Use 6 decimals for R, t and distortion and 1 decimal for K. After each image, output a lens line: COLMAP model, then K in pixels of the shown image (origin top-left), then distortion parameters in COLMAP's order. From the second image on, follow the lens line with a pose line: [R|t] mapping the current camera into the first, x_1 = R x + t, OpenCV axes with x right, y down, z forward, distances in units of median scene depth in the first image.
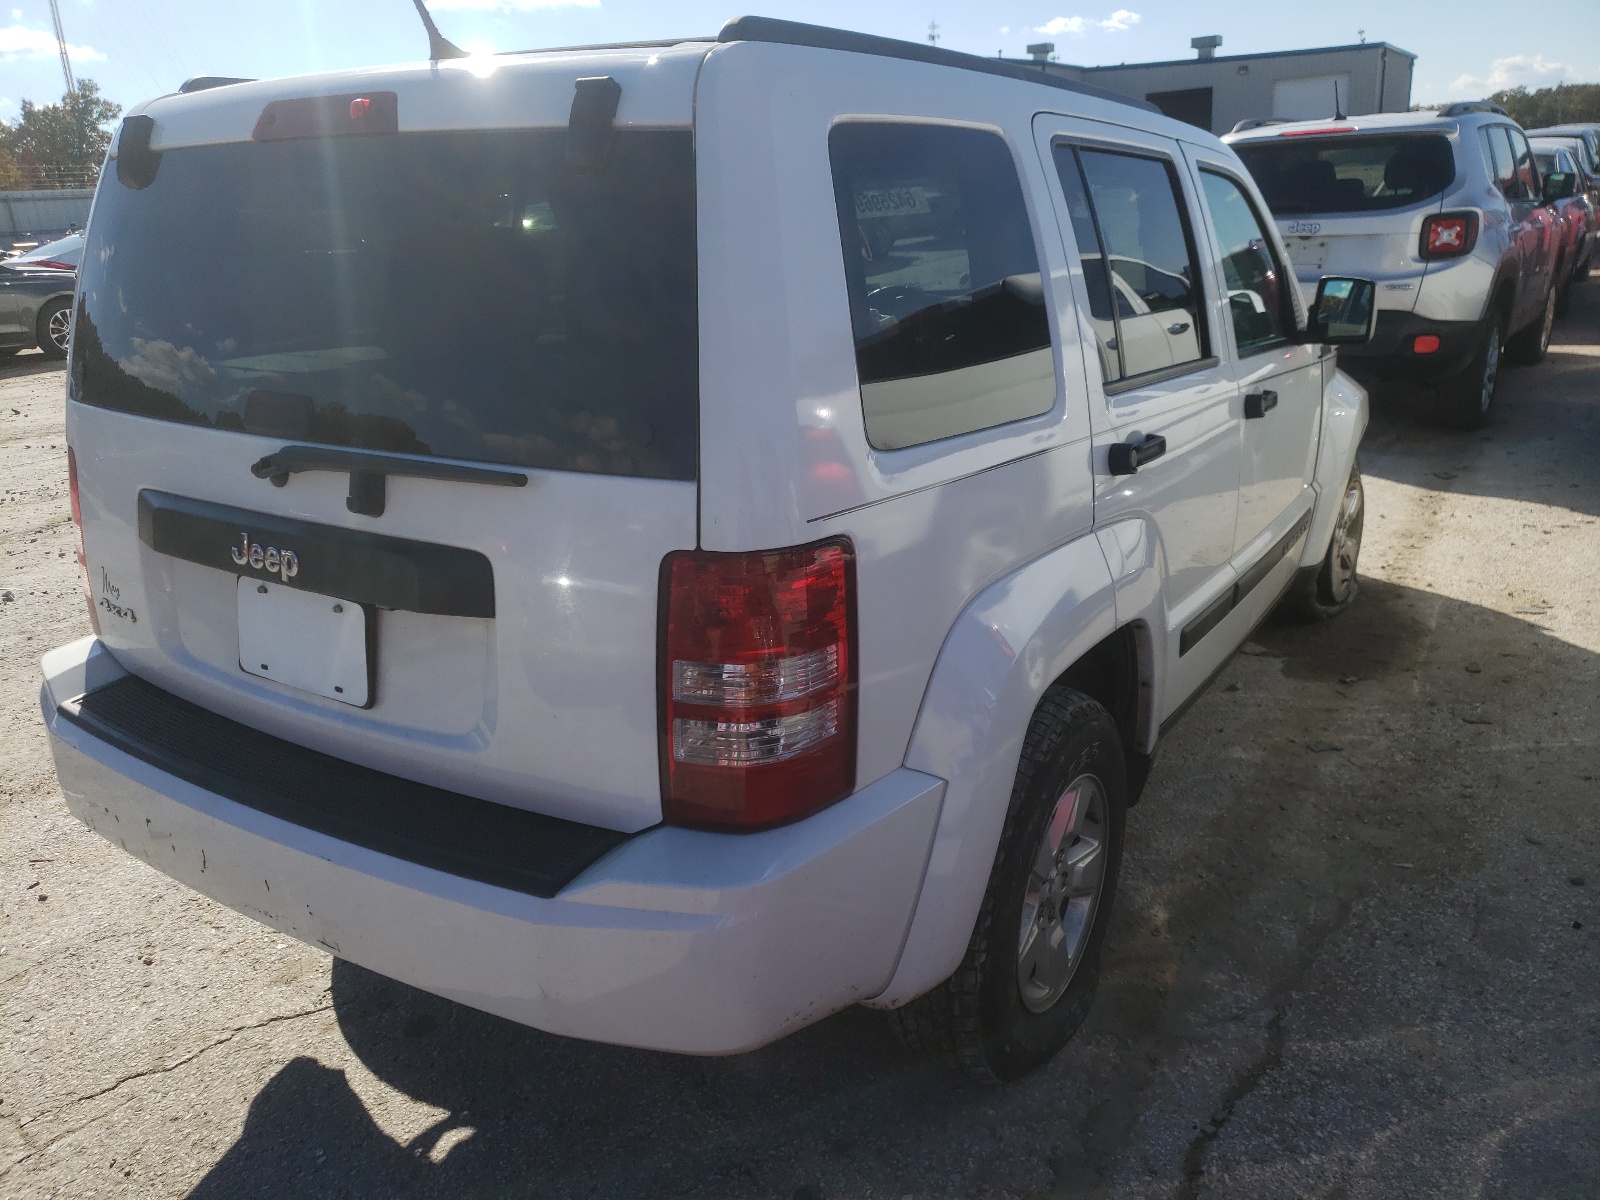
lens RADIAL K [[1239.8, 0, 789.0], [0, 1239.8, 603.4], [0, 0, 1]] dist [0.004629, 0.030973]
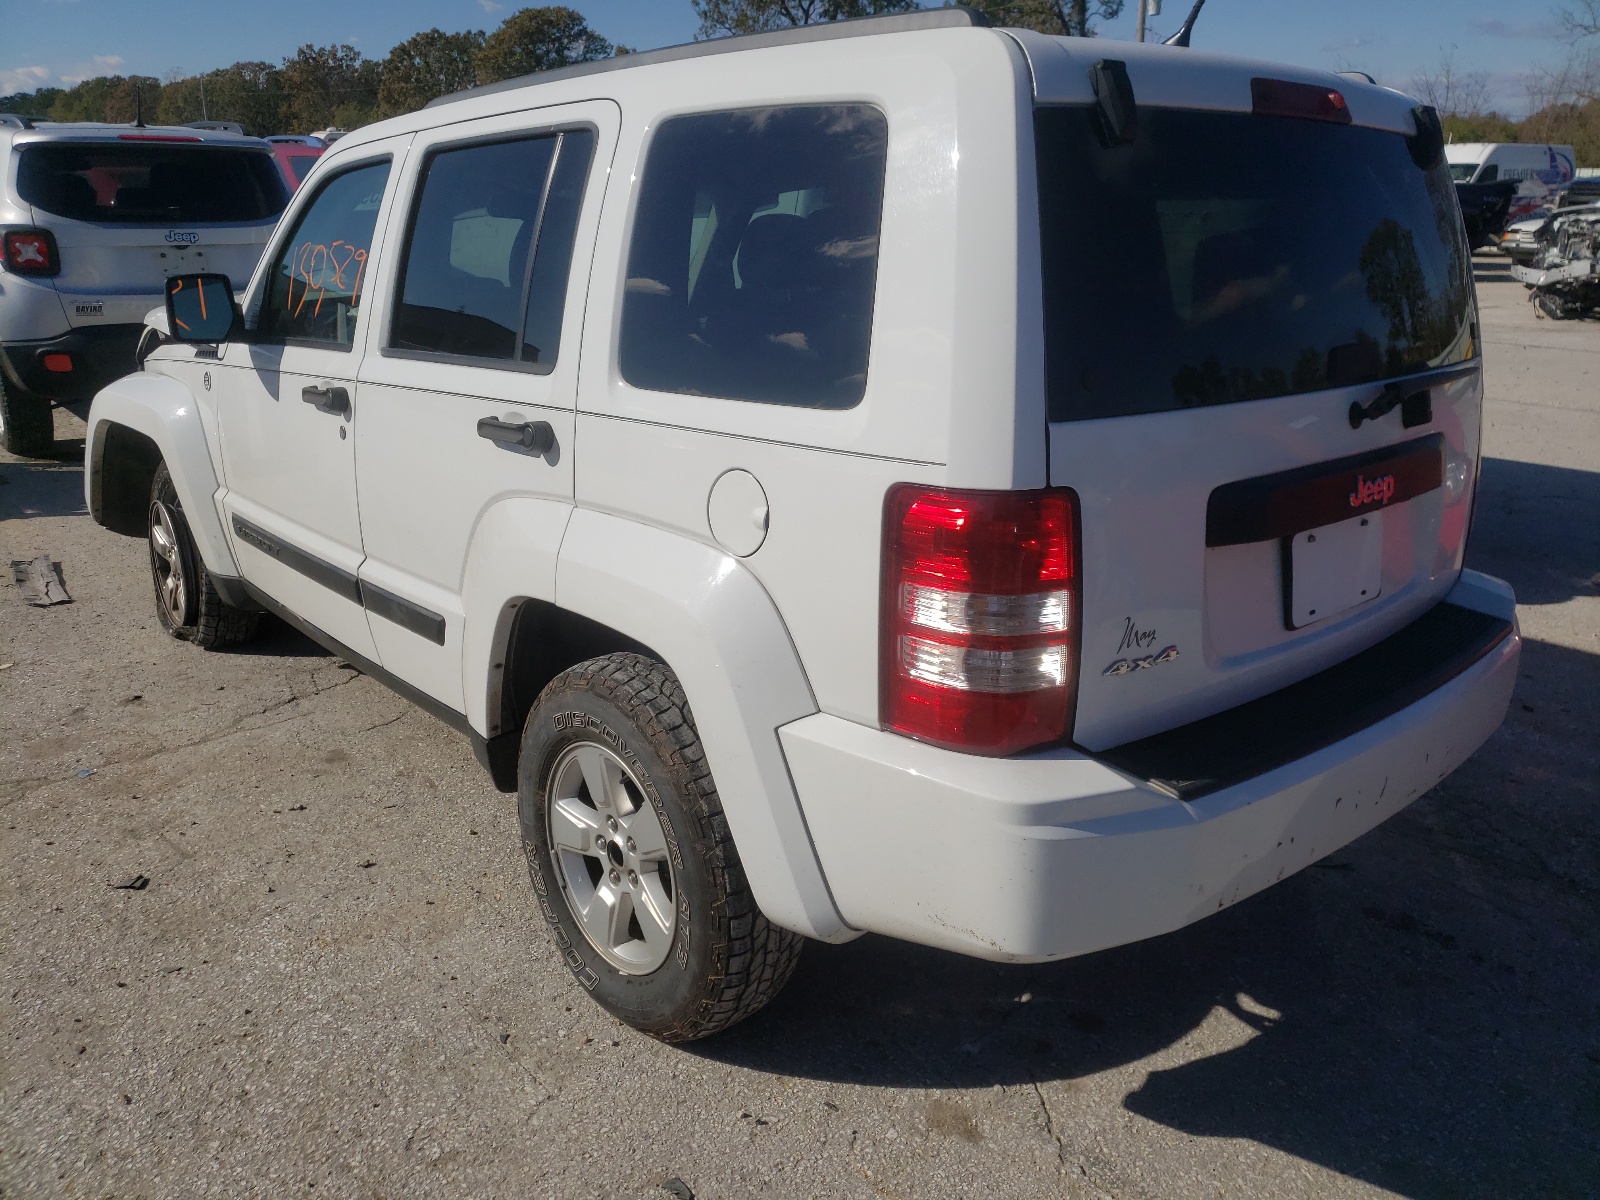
lens RADIAL K [[1239.8, 0, 789.0], [0, 1239.8, 603.4], [0, 0, 1]] dist [0.004629, 0.030973]
pose [[0.253284, -0.259887, 0.931829, -1.277159], [0.279810, 0.941747, 0.186597, -0.233353], [-0.926042, 0.213473, 0.311248, 0.913629]]
